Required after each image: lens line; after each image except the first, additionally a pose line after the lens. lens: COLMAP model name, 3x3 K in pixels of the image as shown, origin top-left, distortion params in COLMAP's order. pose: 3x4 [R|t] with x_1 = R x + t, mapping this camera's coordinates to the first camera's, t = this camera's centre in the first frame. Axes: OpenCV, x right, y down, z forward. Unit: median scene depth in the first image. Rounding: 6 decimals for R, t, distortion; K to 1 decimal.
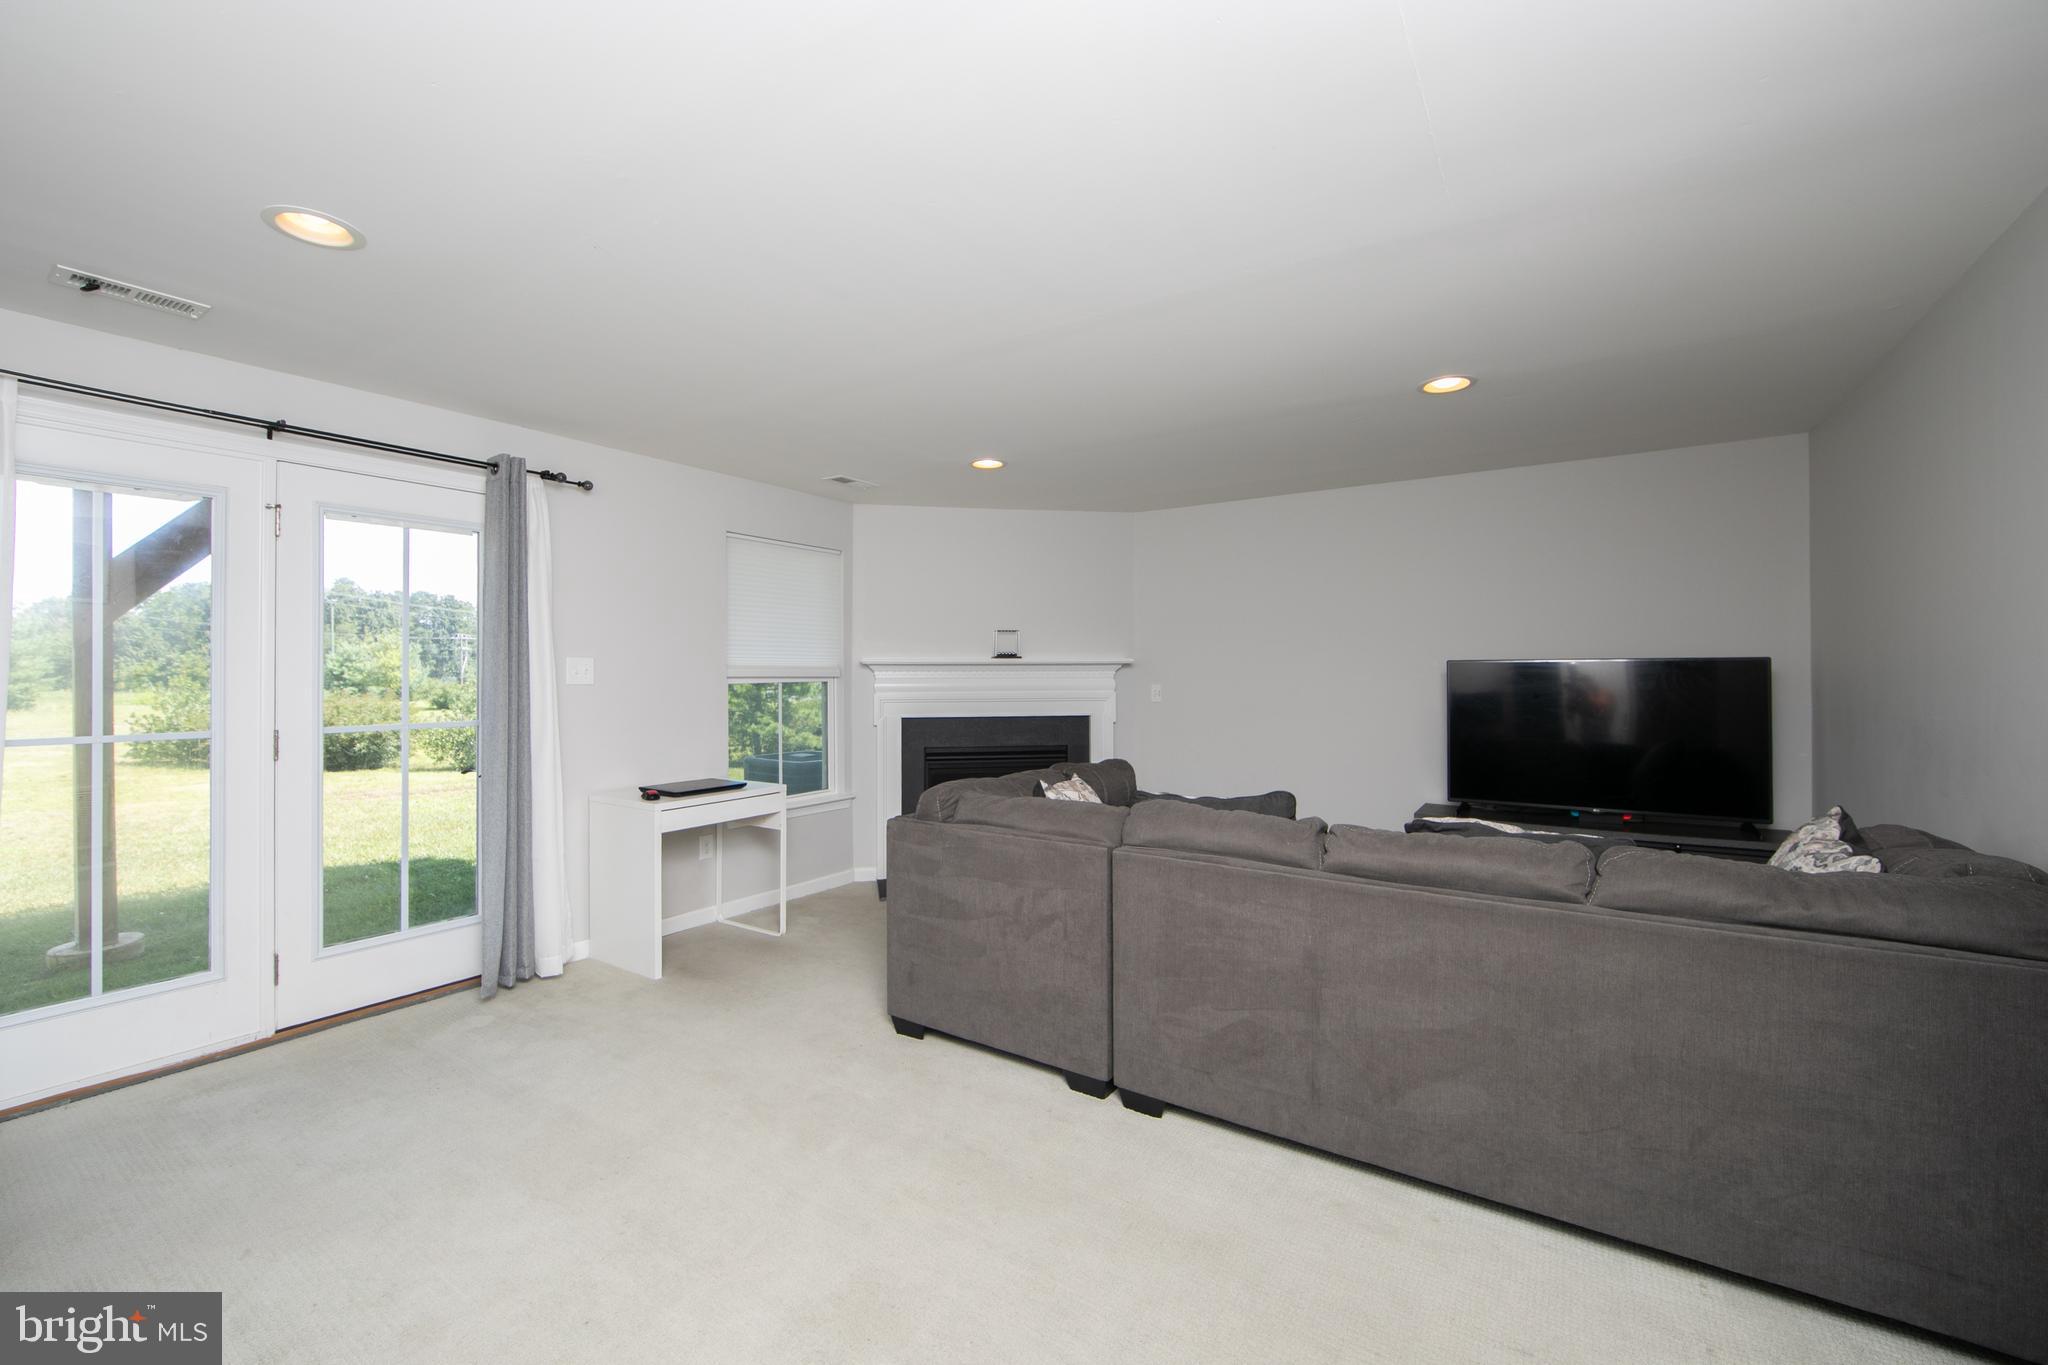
lens RADIAL K [[820.5, 0, 1024.0], [0, 820.5, 682.5], [0, 0, 1]] dist [-0.010712, -0.000239]
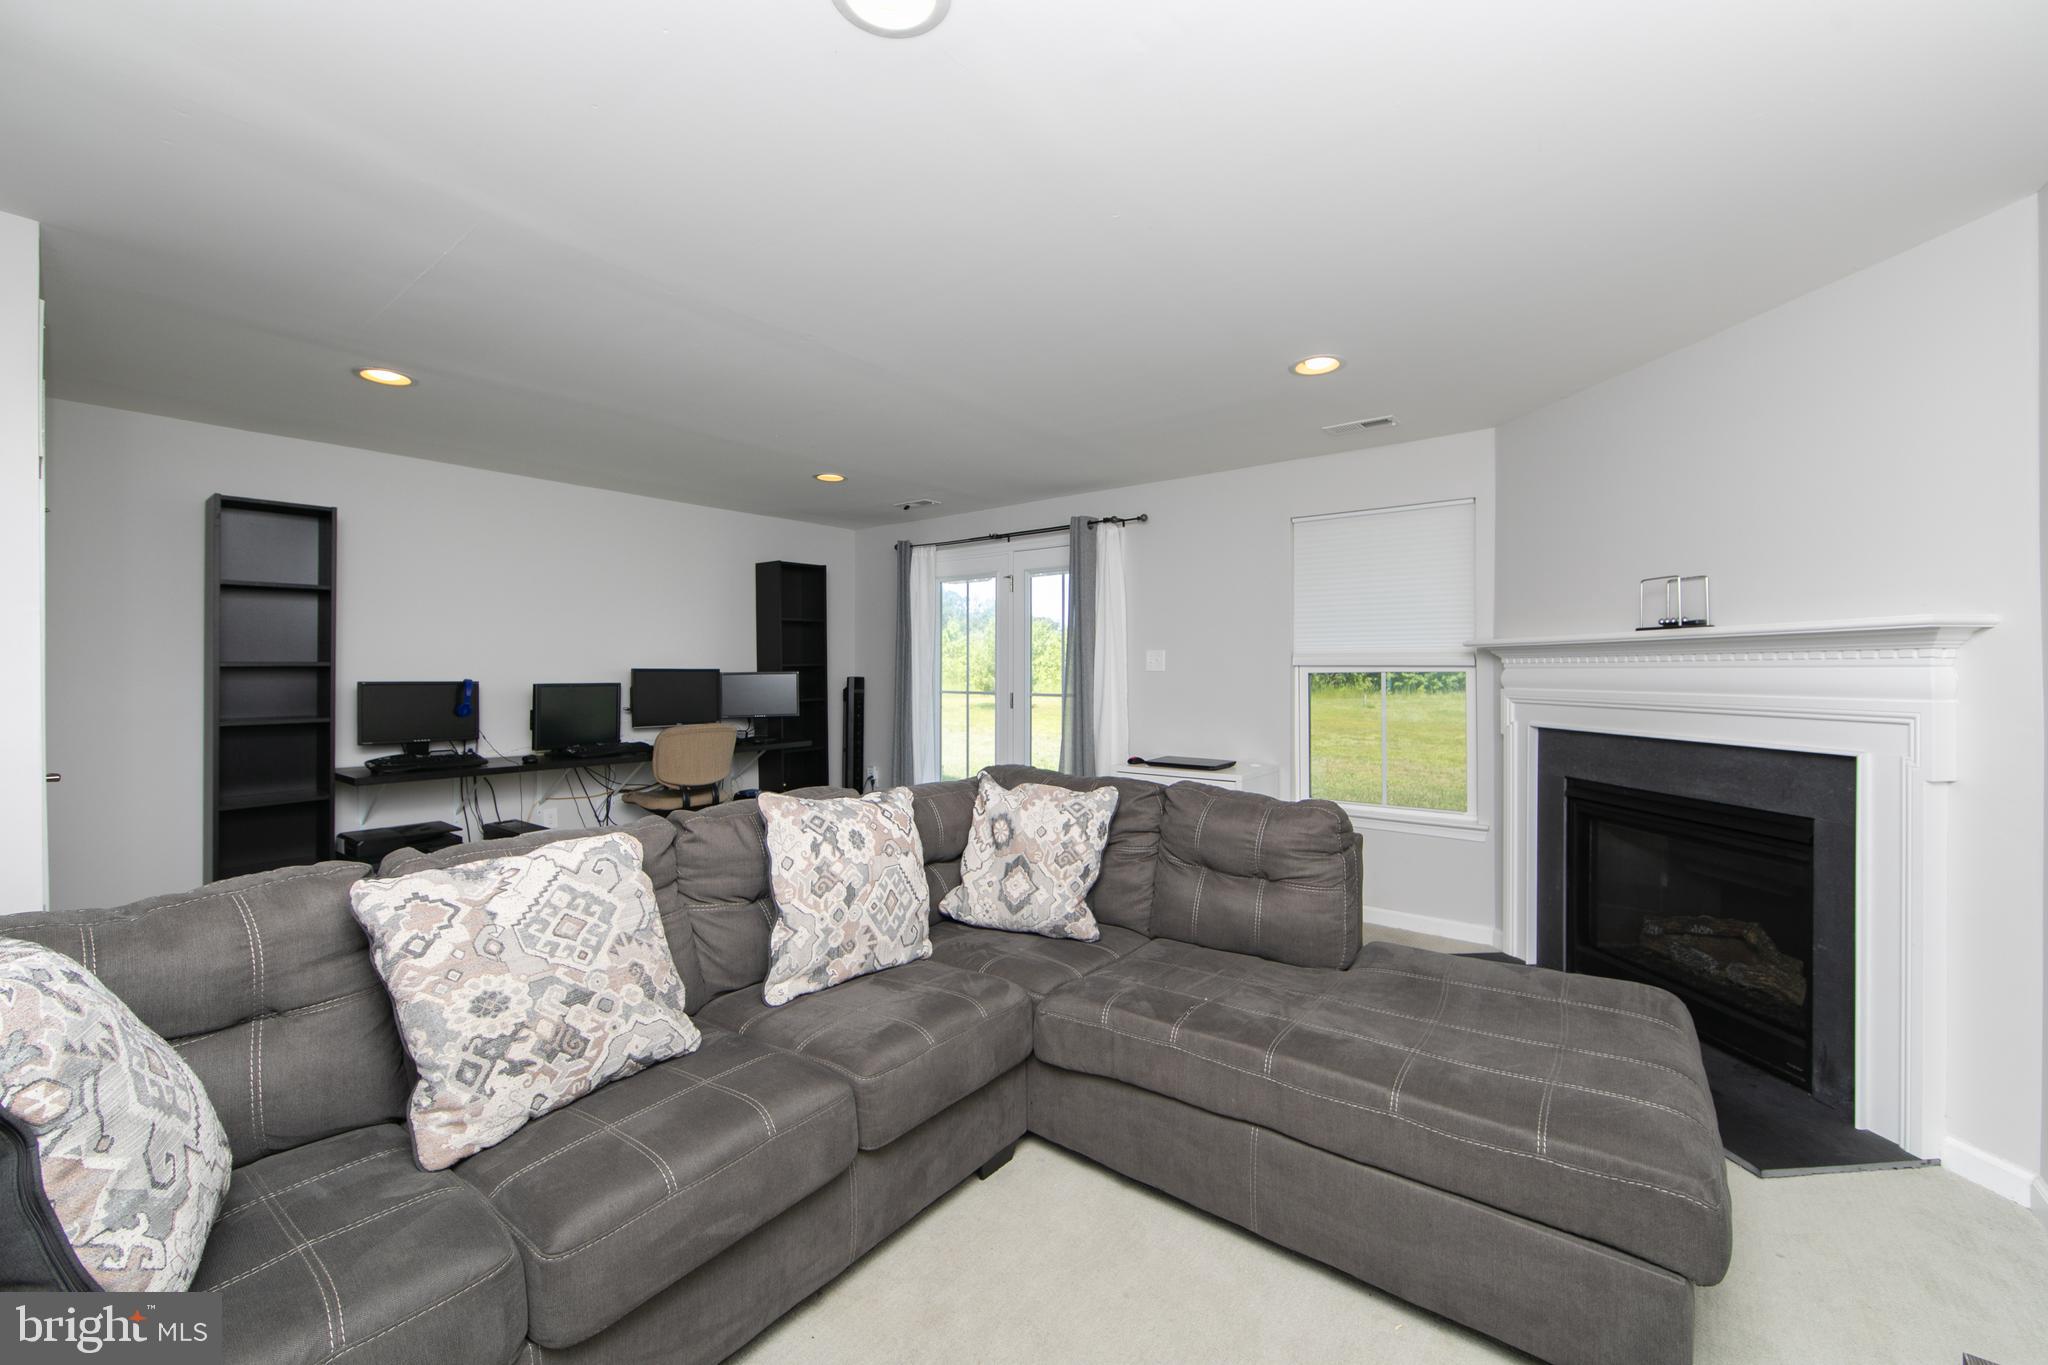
lens RADIAL K [[820.5, 0, 1024.0], [0, 820.5, 682.5], [0, 0, 1]] dist [-0.010712, -0.000239]
pose [[-0.058305, 0.008423, -0.998263, 0.894737], [-0.018474, 0.999784, 0.009514, 0.013885], [0.998128, 0.018996, -0.058136, 1.018893]]
